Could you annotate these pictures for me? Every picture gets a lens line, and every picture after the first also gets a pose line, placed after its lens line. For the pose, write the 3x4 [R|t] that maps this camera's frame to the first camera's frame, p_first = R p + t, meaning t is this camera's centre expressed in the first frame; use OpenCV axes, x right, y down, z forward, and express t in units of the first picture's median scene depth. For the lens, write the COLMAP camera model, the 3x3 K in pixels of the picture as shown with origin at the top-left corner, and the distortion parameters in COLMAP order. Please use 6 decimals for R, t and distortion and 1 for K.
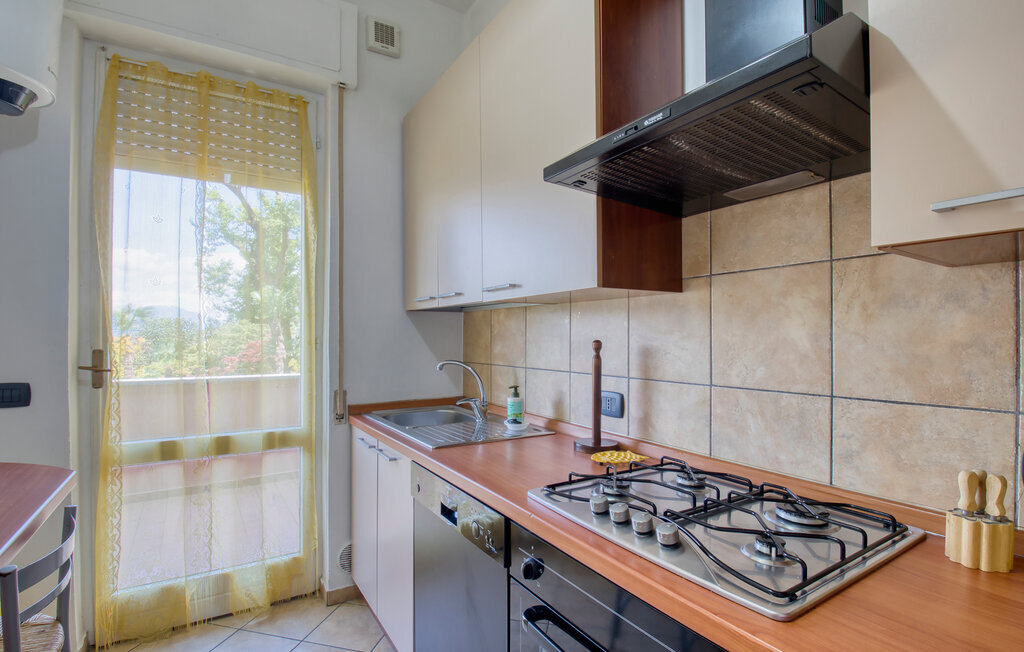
lens RADIAL K [[476.0, 0, 514.7], [0, 476.0, 332.6], [0, 0, 1]] dist [-0.001183, -0.019294]
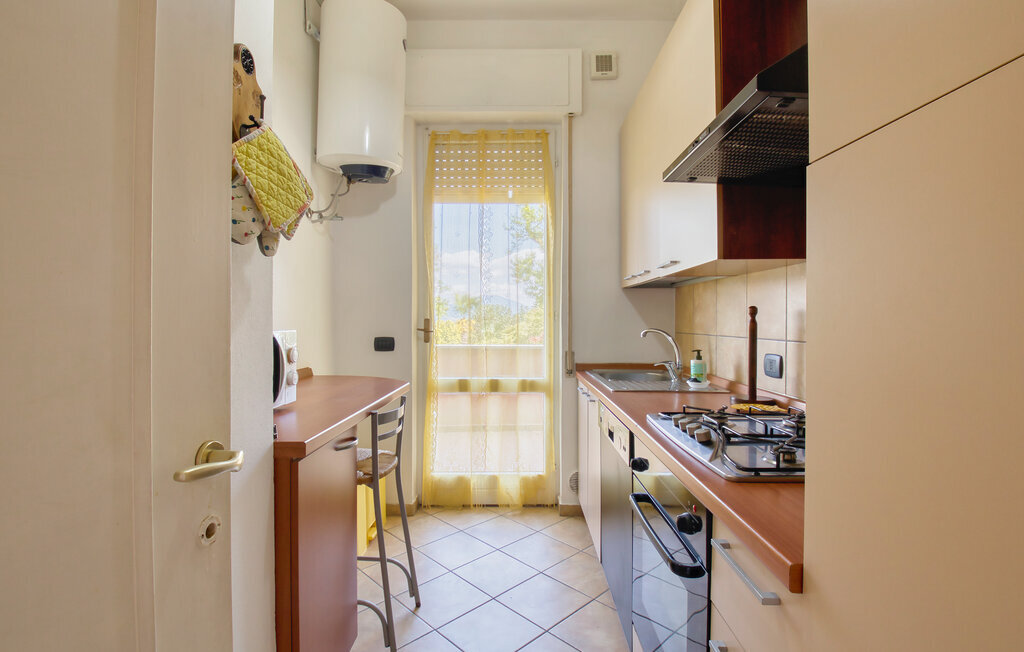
lens RADIAL K [[471.8, 0, 510.9], [0, 471.8, 312.3], [0, 0, 1]] dist [-0.000142, -0.000380]
pose [[0.831203, -0.007199, -0.555923, 0.226400], [0.003469, 0.999964, -0.007762, 0.026203], [0.555959, 0.004523, 0.831198, -0.165622]]
